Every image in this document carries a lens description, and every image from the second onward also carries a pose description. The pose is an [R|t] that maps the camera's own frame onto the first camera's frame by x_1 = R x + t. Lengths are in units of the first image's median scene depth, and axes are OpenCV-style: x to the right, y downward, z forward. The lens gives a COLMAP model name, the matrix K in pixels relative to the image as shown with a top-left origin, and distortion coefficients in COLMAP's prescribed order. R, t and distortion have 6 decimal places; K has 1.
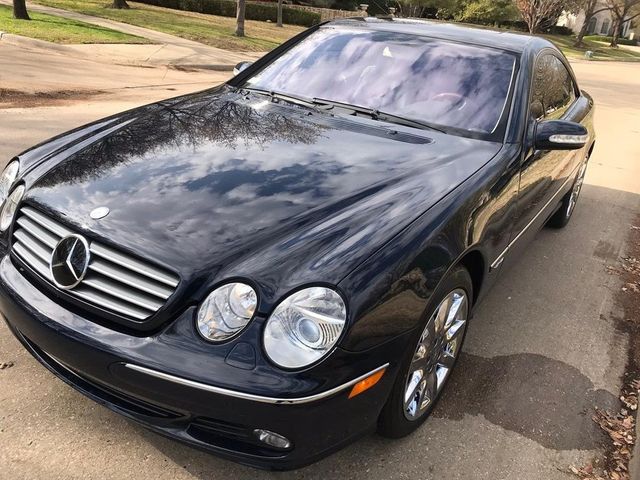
lens RADIAL K [[532.9, 0, 318.5], [0, 532.9, 233.1], [0, 0, 1]] dist [0.005034, -0.022463]
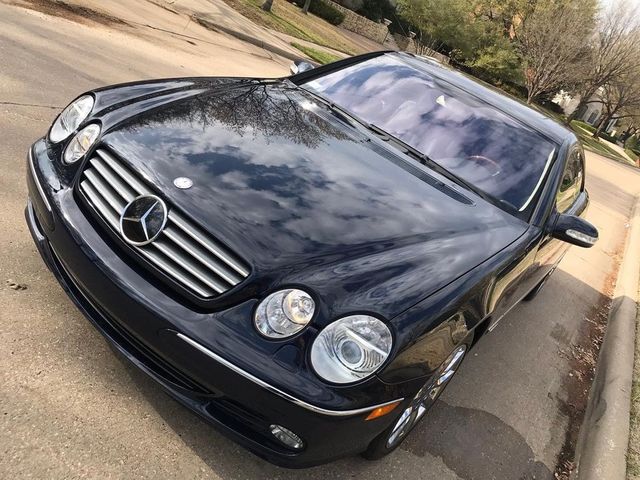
lens RADIAL K [[532.9, 0, 318.5], [0, 532.9, 233.1], [0, 0, 1]] dist [0.005034, -0.022463]
pose [[0.947484, 0.303960, 0.099407, -0.174715], [-0.305274, 0.952262, -0.002089, -0.017628], [-0.095296, -0.028367, 0.995045, -0.049000]]
